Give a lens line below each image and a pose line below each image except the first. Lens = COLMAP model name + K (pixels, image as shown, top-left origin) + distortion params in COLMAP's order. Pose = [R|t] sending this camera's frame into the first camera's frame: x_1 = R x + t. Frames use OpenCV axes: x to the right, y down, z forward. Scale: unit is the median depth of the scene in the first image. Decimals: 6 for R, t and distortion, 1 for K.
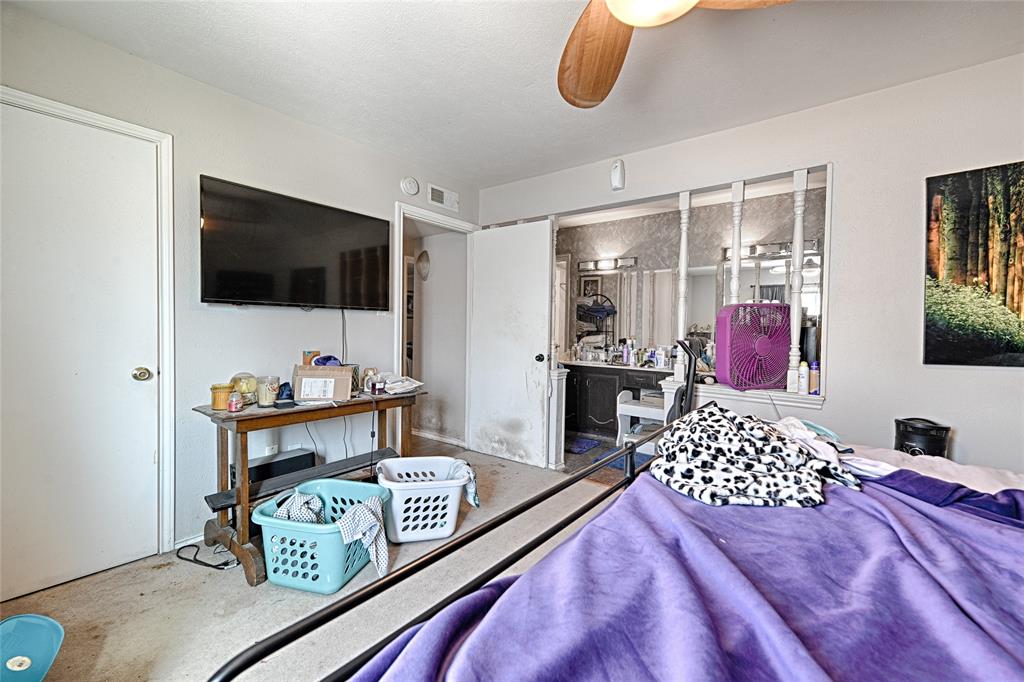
lens RADIAL K [[419.3, 0, 509.2], [0, 419.3, 329.2], [0, 0, 1]] dist [0.000381, 0.000025]
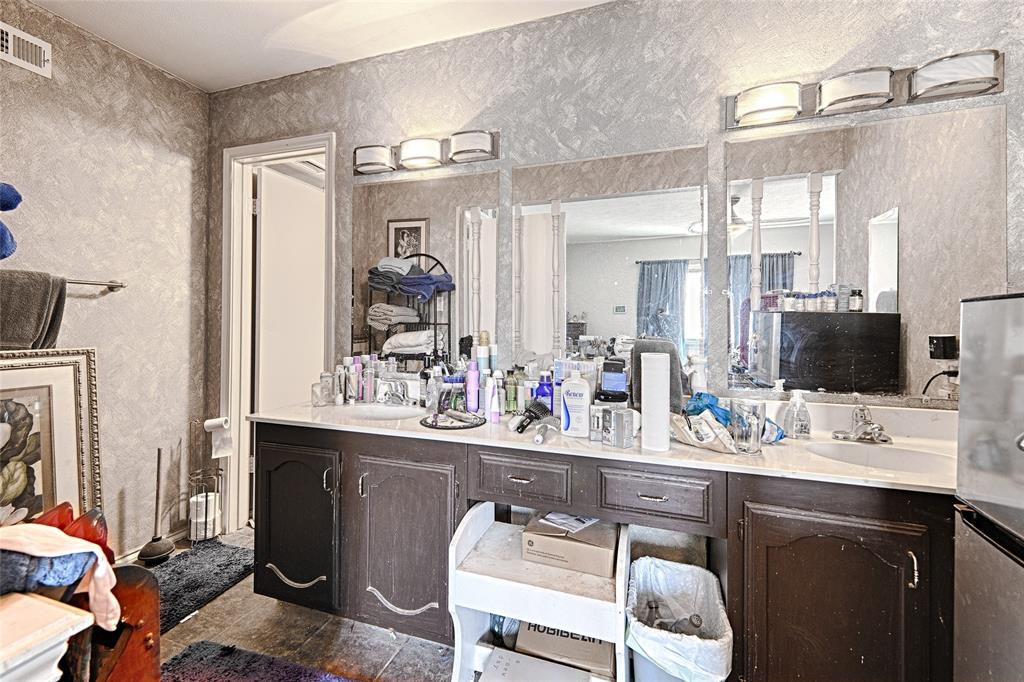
lens RADIAL K [[419.3, 0, 509.2], [0, 419.3, 329.2], [0, 0, 1]] dist [0.000381, 0.000025]
pose [[0.935403, -0.021822, 0.352910, 0.166357], [0.013320, 0.999560, 0.026503, -0.000297], [-0.353333, -0.020091, 0.935282, 0.601796]]
